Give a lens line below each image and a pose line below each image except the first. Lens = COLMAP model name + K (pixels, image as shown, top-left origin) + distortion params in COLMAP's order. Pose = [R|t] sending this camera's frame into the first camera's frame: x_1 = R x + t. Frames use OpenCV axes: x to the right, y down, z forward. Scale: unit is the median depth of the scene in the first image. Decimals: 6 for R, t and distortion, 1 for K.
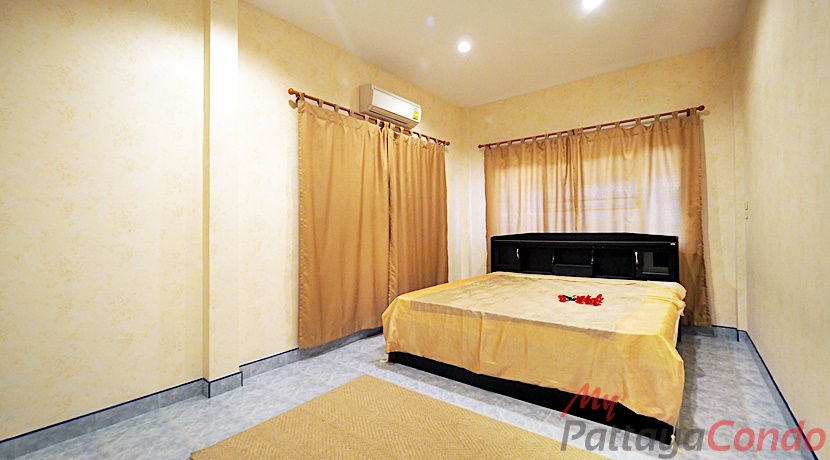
lens RADIAL K [[349.9, 0, 402.3], [0, 349.9, 225.0], [0, 0, 1]] dist [-0.000225, -0.000202]
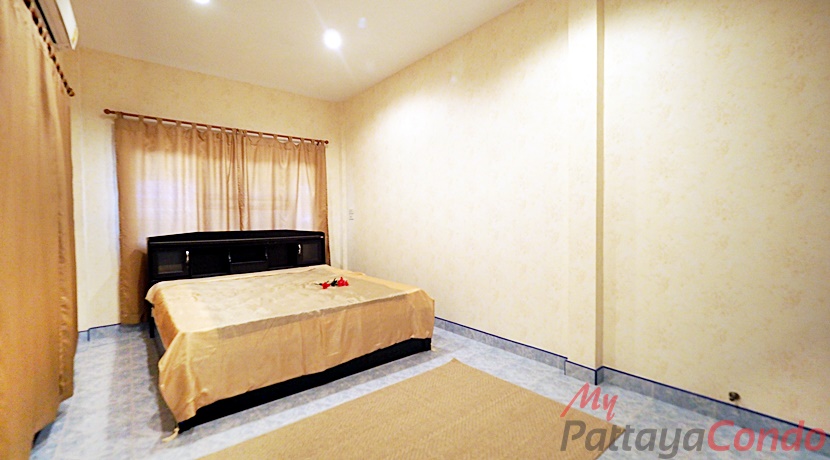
lens RADIAL K [[349.9, 0, 402.3], [0, 349.9, 225.0], [0, 0, 1]] dist [-0.000225, -0.000202]
pose [[0.216791, -0.001010, 0.976218, -0.404745], [0.000471, 0.999999, 0.000930, 0.004573], [-0.976218, 0.000258, 0.216791, 0.321311]]
